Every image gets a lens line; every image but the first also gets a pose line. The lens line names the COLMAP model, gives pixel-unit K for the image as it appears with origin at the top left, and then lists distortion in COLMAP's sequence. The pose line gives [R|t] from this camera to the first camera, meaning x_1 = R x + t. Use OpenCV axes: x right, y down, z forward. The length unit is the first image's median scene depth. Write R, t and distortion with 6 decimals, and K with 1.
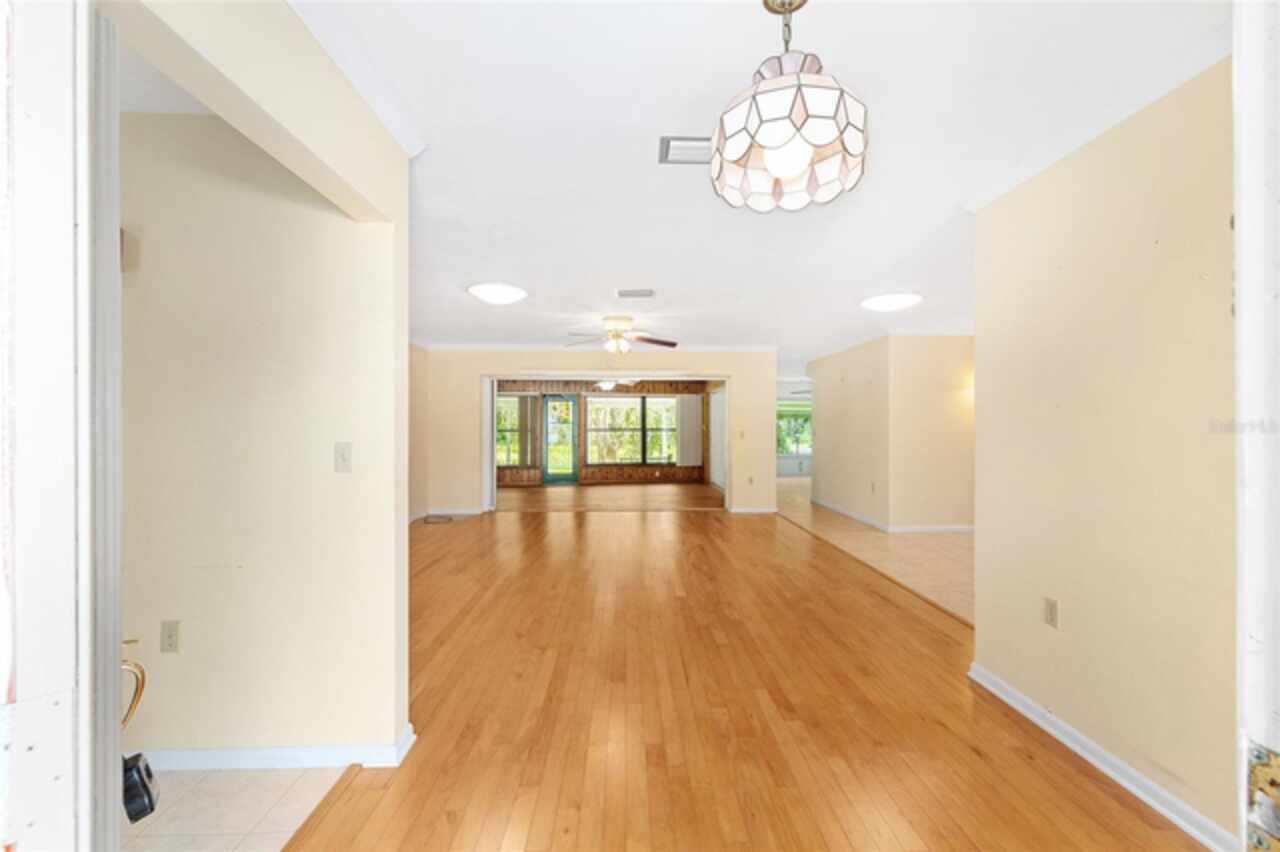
lens RADIAL K [[515.1, 0, 640.3], [0, 515.1, 421.1], [0, 0, 1]] dist [-0.002723, 0.001340]
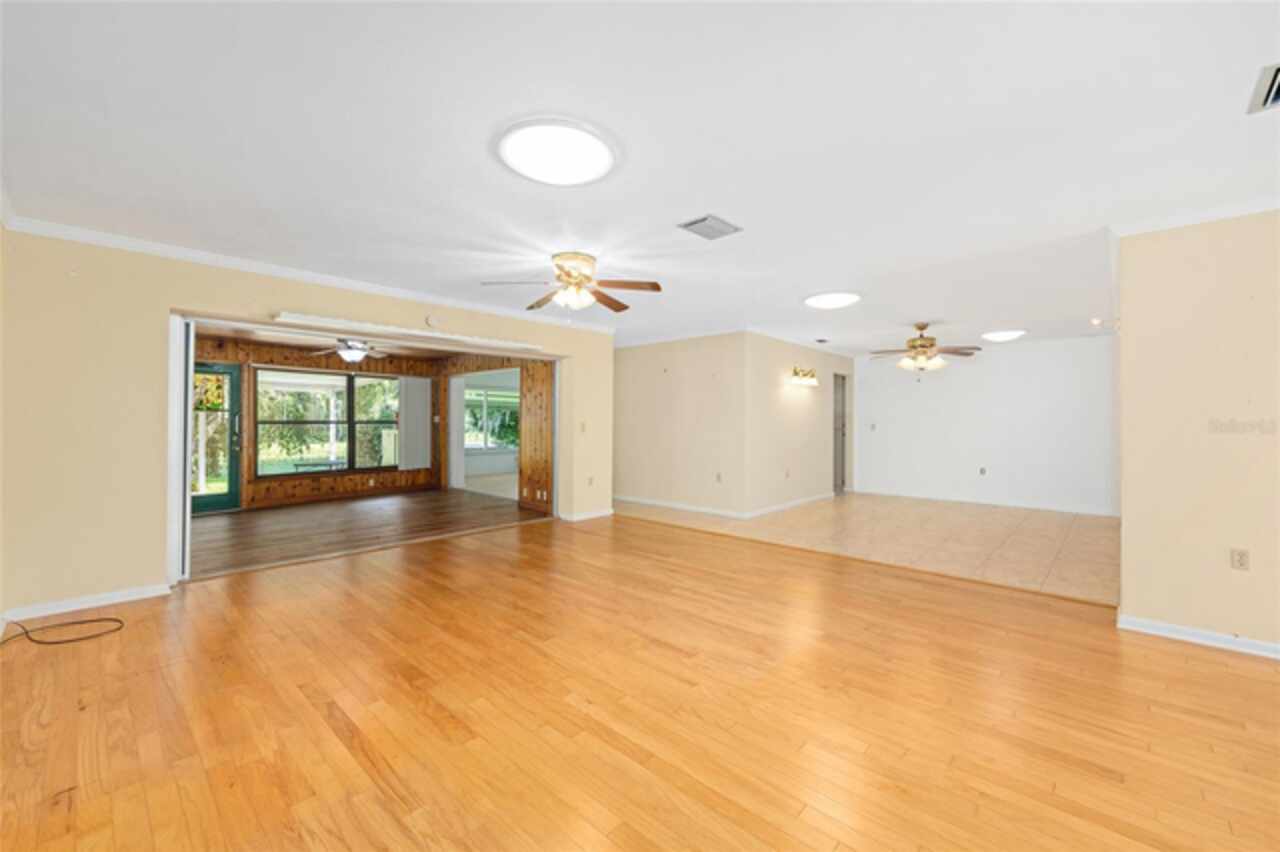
lens RADIAL K [[515.1, 0, 641.7], [0, 515.1, 423.4], [0, 0, 1]] dist [-0.002723, 0.001340]
pose [[0.699094, 0.000452, 0.715030, -0.232894], [-0.012732, 0.999849, 0.011816, 0.005167], [-0.714916, -0.017364, 0.698994, 0.229731]]
